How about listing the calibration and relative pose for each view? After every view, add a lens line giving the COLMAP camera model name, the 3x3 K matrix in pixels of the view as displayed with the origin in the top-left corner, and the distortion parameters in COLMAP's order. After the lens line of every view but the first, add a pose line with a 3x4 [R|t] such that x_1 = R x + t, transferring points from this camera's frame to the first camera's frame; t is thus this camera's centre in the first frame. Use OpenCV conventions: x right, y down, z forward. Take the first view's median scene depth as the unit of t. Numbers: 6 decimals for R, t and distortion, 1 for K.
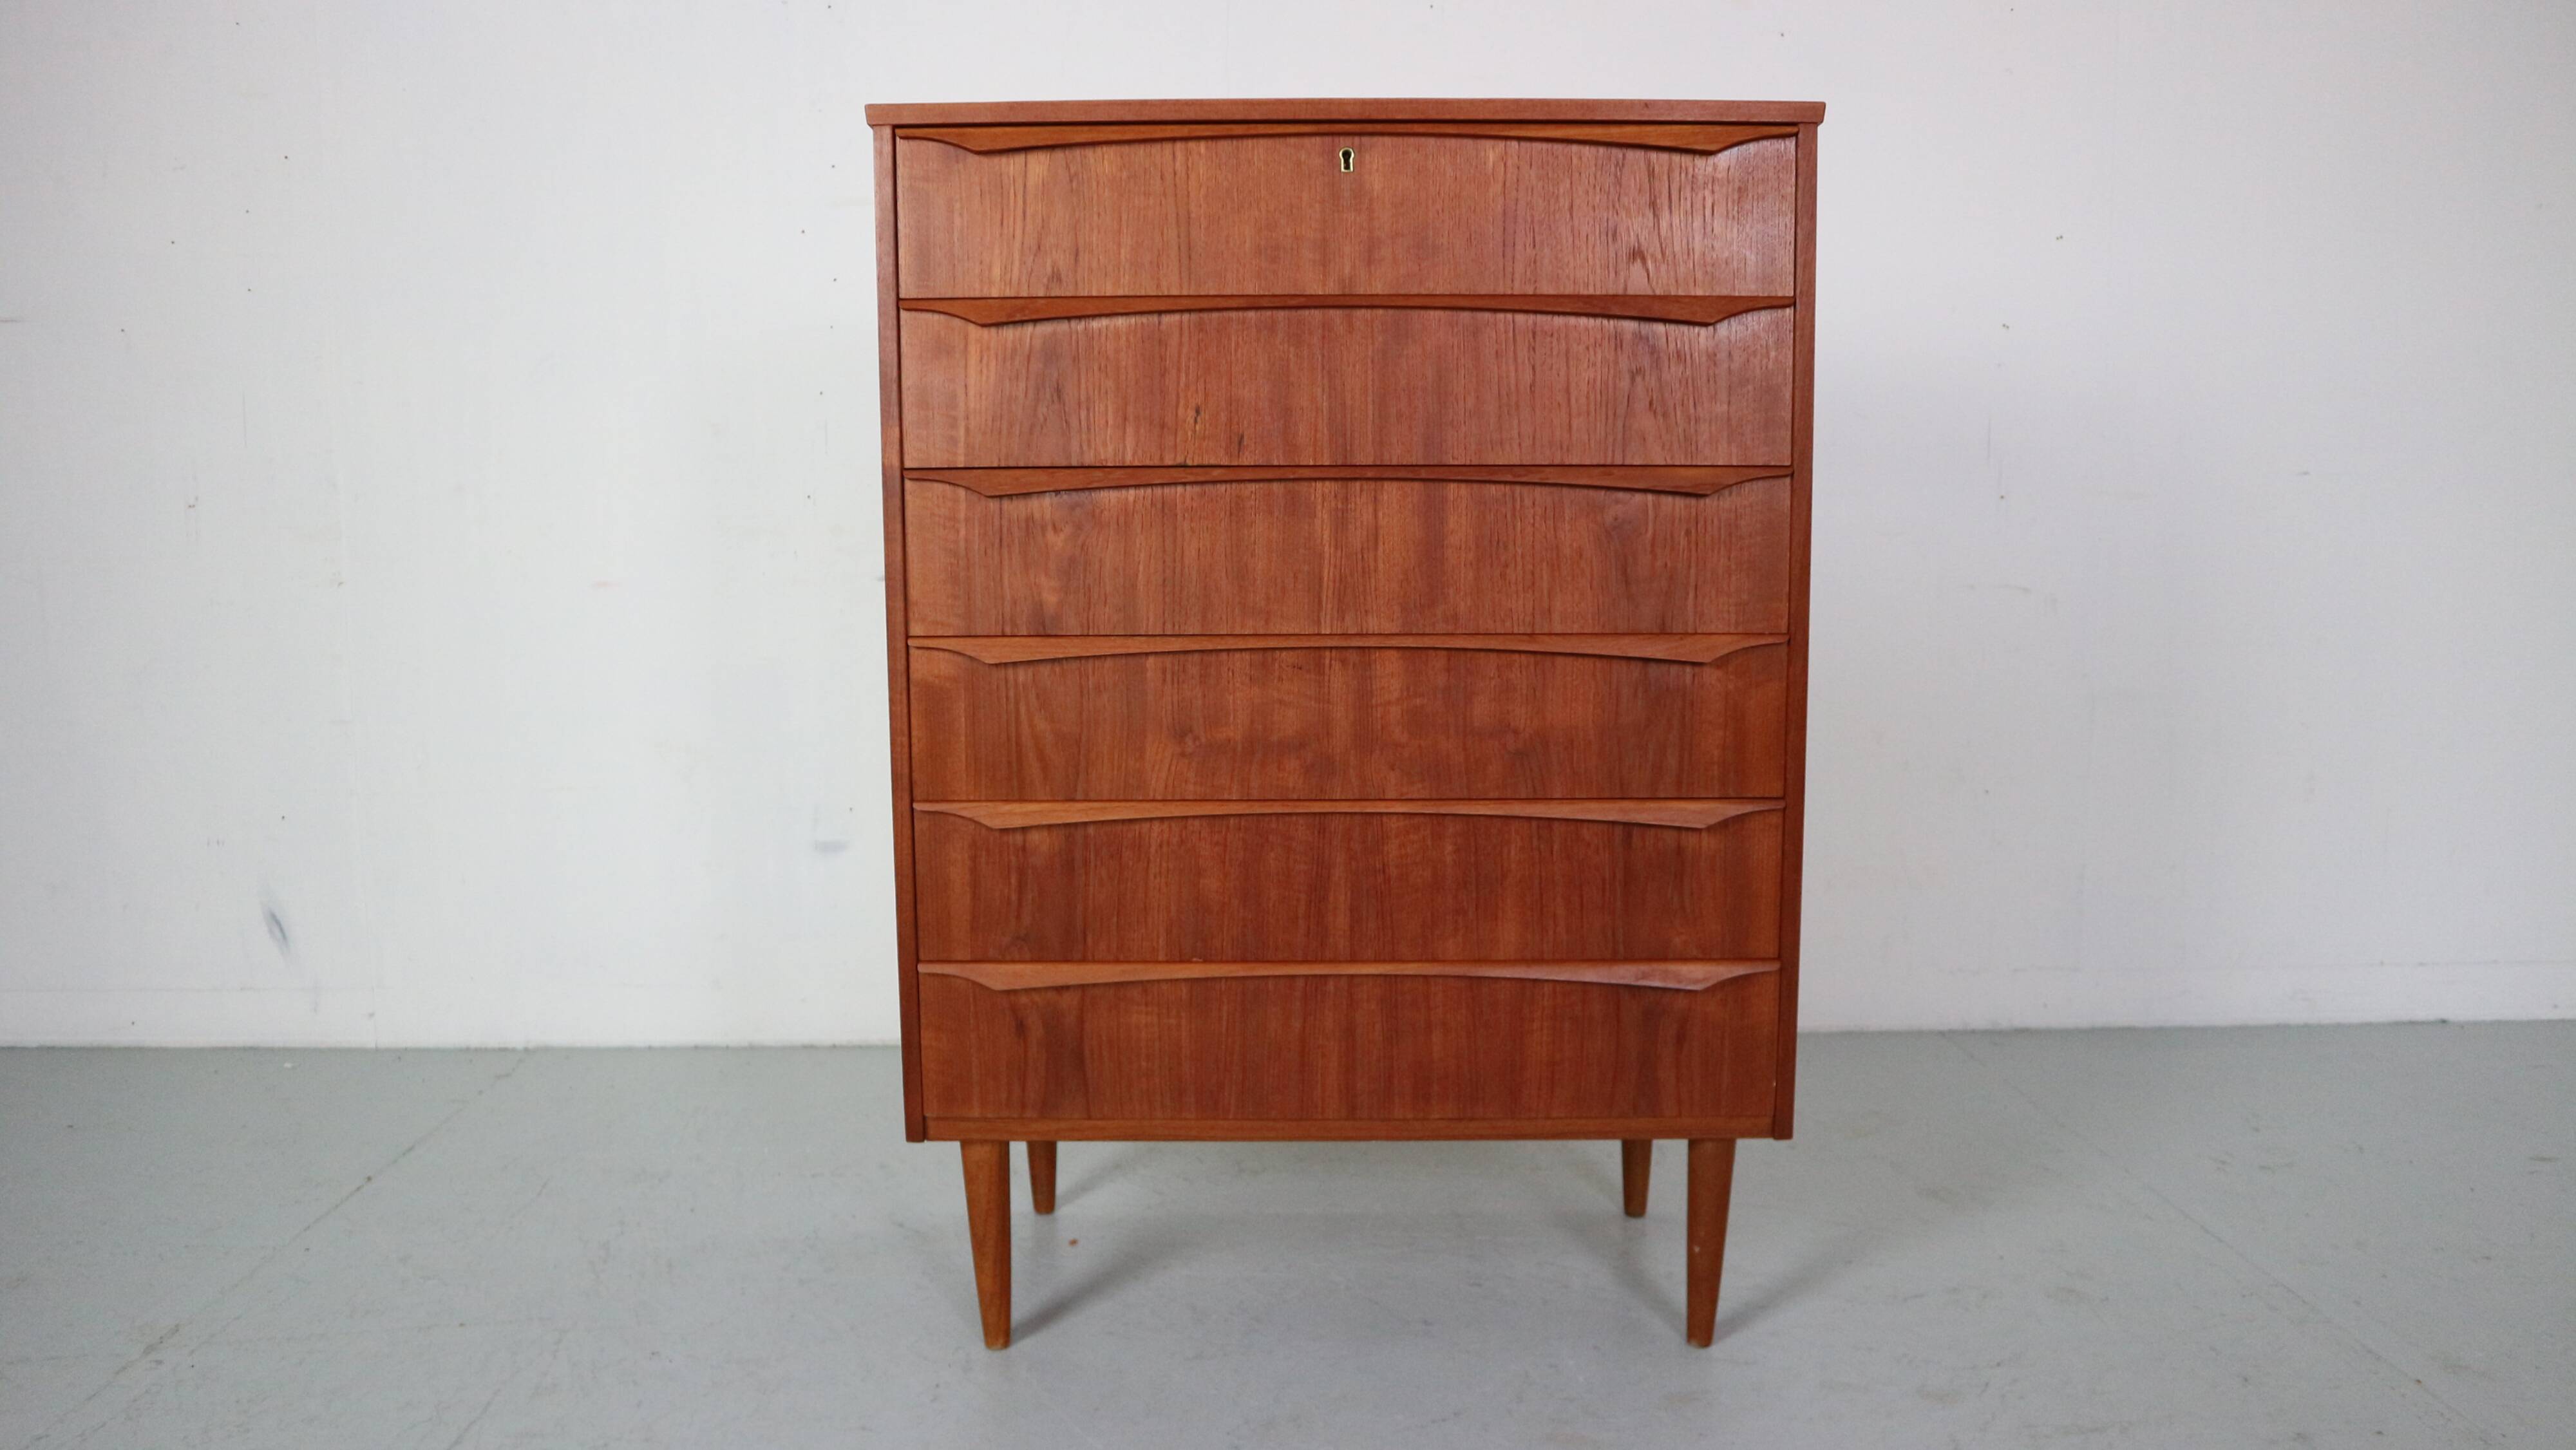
lens RADIAL K [[1835.9, 0, 1286.4], [0, 1835.9, 767.0], [0, 0, 1]] dist [-0.132239, 0.091411]
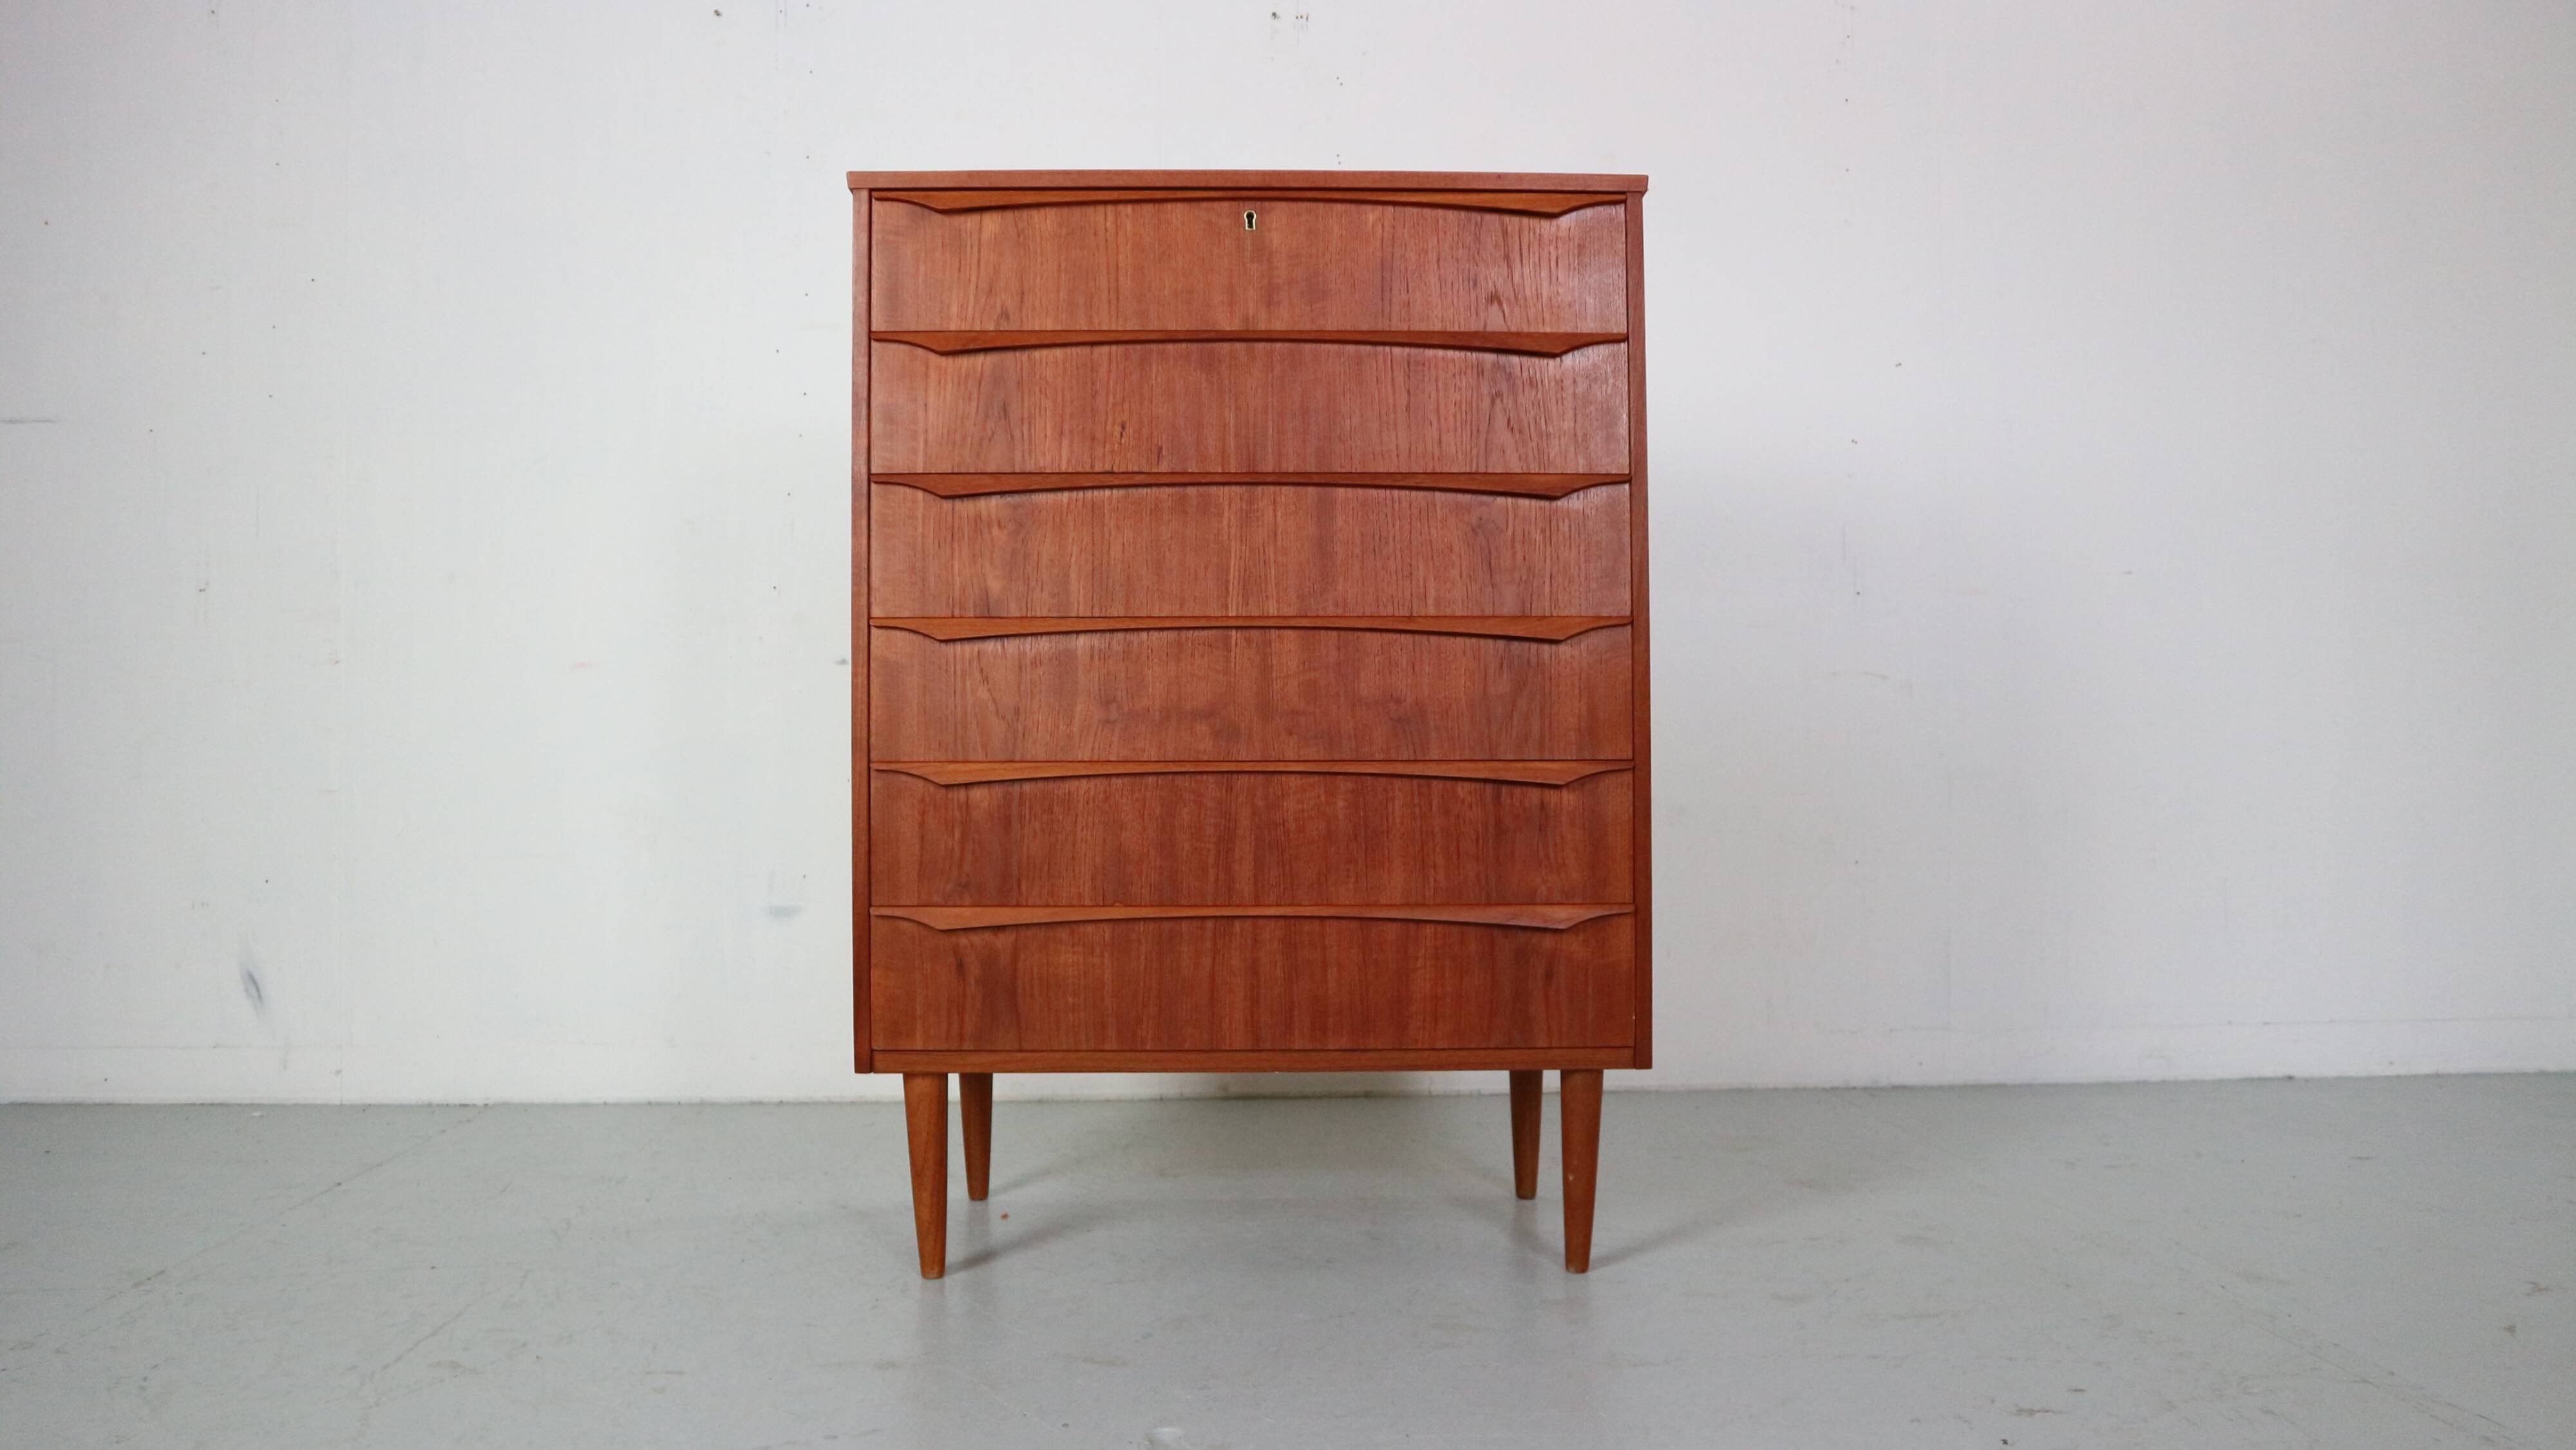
lens RADIAL K [[1835.9, 0, 1286.4], [0, 1835.9, 767.0], [0, 0, 1]] dist [-0.132239, 0.091411]
pose [[0.999498, 0.001096, 0.031677, 0.018866], [0.003206, 0.990777, -0.135461, 0.177210], [-0.031533, 0.135495, 0.990276, -0.133267]]
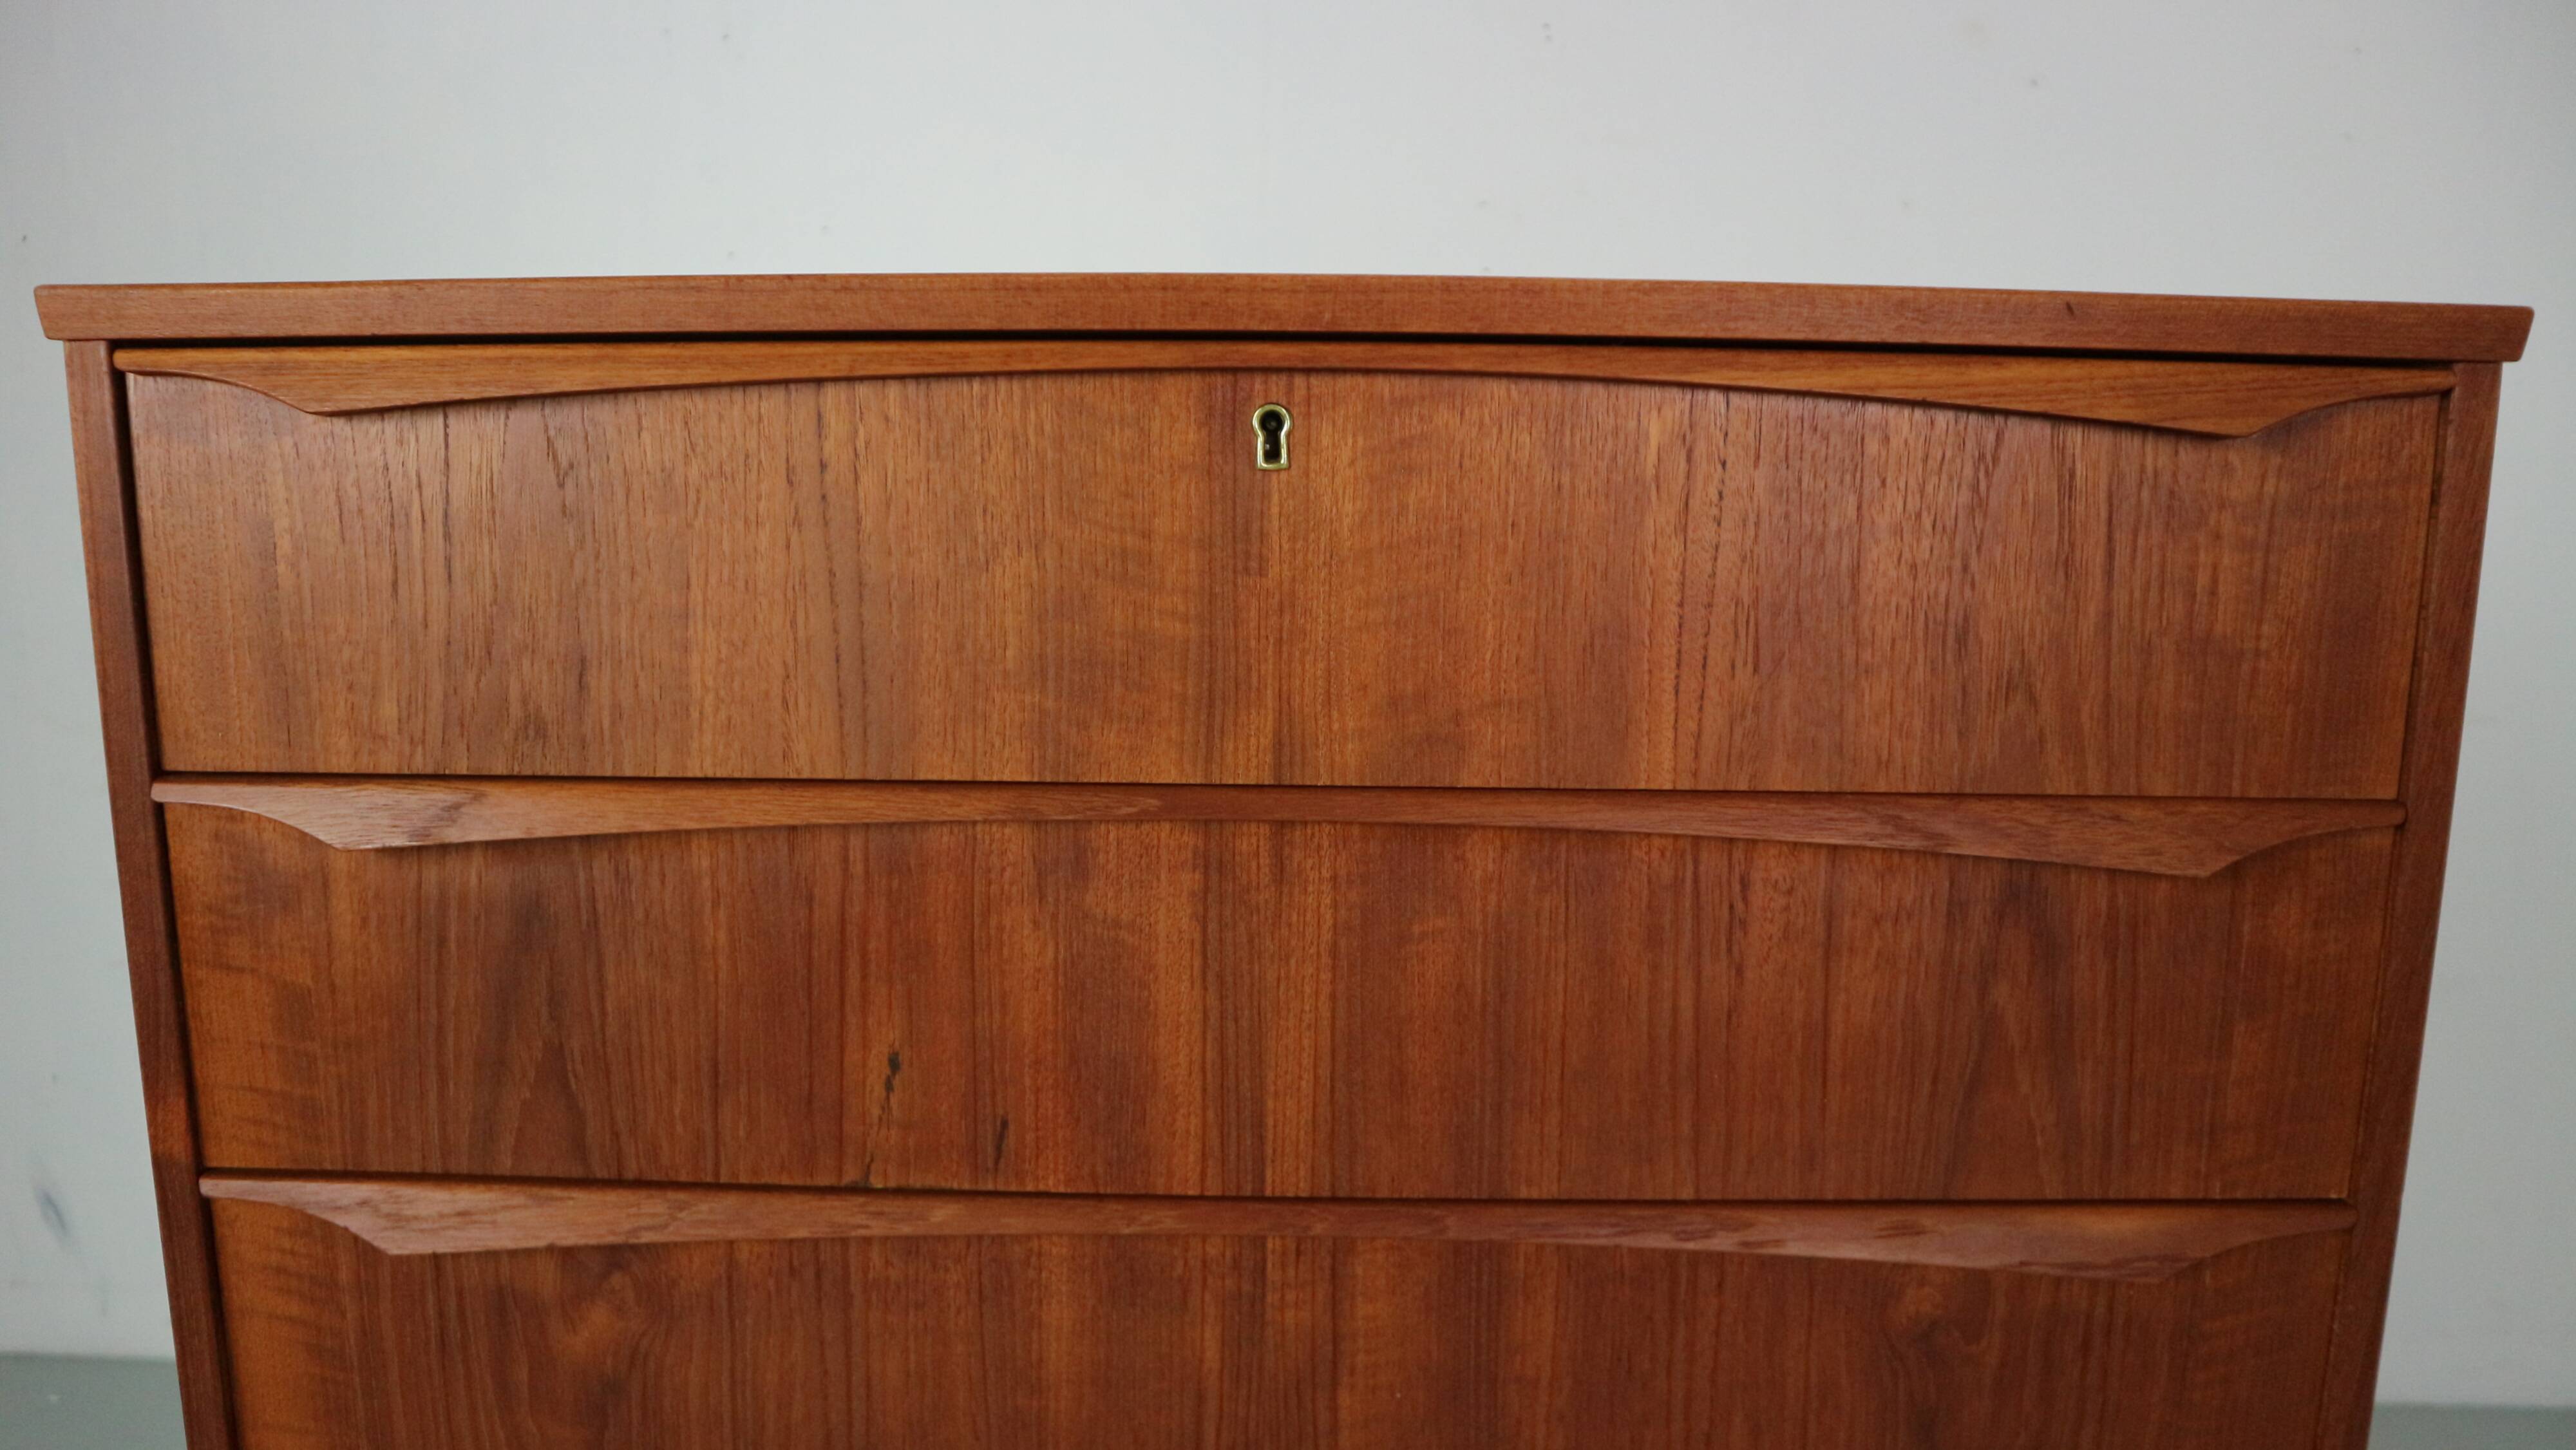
lens RADIAL K [[1835.9, 0, 1286.4], [0, 1835.9, 767.0], [0, 0, 1]] dist [-0.132239, 0.091411]
pose [[0.999858, 0.015565, -0.006456, 0.038345], [-0.015256, 0.998853, 0.045376, -0.272281], [0.007154, -0.045271, 0.998949, 0.590990]]
